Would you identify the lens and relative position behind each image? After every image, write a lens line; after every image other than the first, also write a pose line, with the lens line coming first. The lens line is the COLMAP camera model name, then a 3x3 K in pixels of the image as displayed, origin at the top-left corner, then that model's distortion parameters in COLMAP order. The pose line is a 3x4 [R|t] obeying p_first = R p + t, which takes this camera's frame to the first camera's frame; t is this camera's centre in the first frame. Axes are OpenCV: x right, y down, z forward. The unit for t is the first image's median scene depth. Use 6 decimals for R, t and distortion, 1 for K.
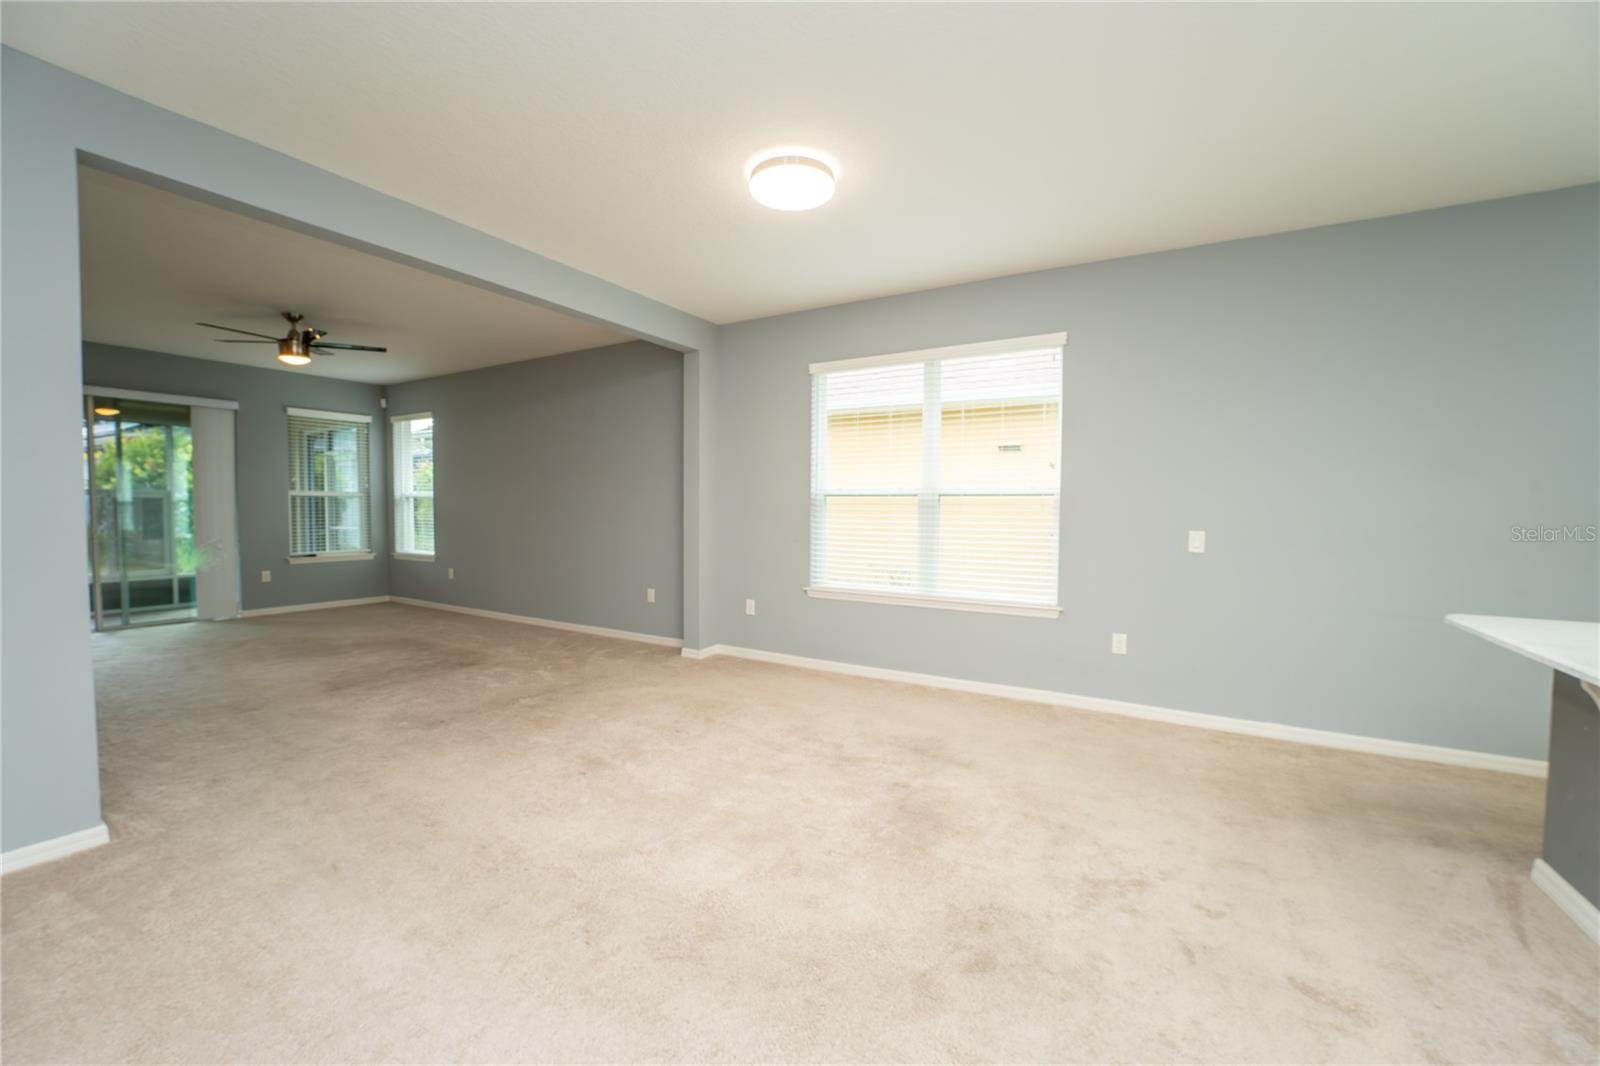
lens RADIAL K [[644.3, 0, 796.6], [0, 644.3, 534.5], [0, 0, 1]] dist [-0.024985, 0.000348]
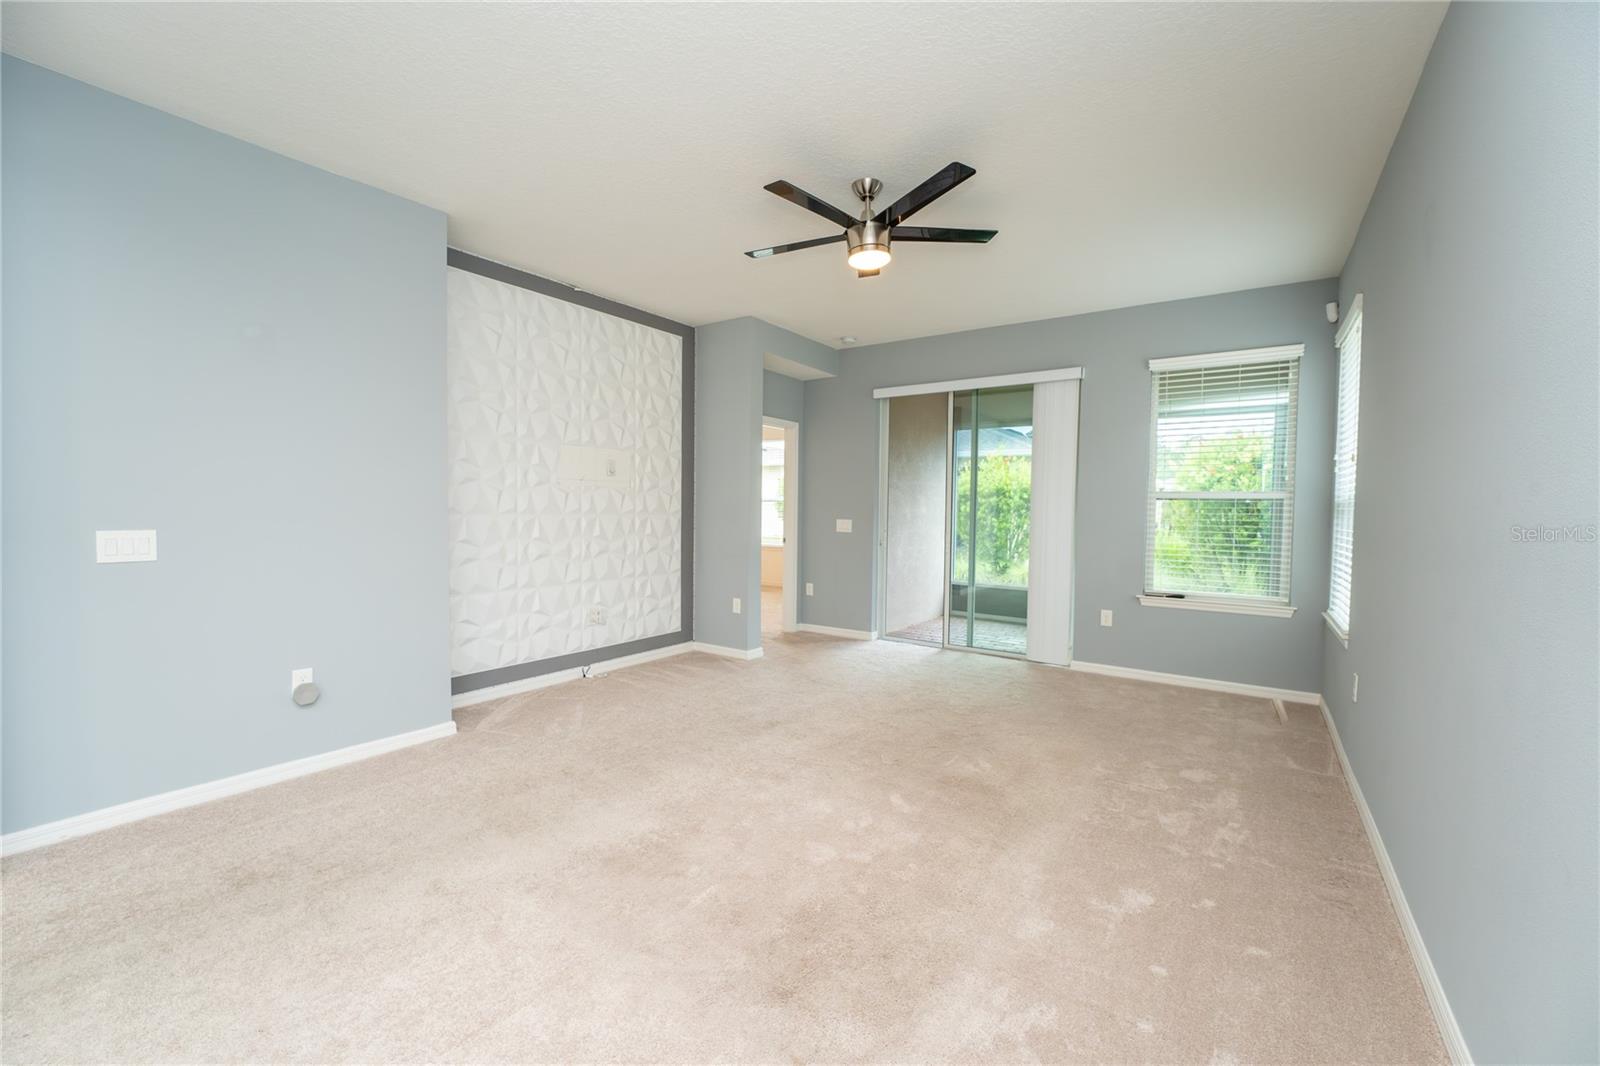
lens RADIAL K [[641.0, 0, 798.8], [0, 641.0, 534.7], [0, 0, 1]] dist [-0.031925, 0.006139]
pose [[-0.072765, 0.033969, -0.996770, -0.130981], [-0.054982, 0.997763, 0.038016, -0.029095], [0.995832, 0.057571, -0.070734, 0.680136]]
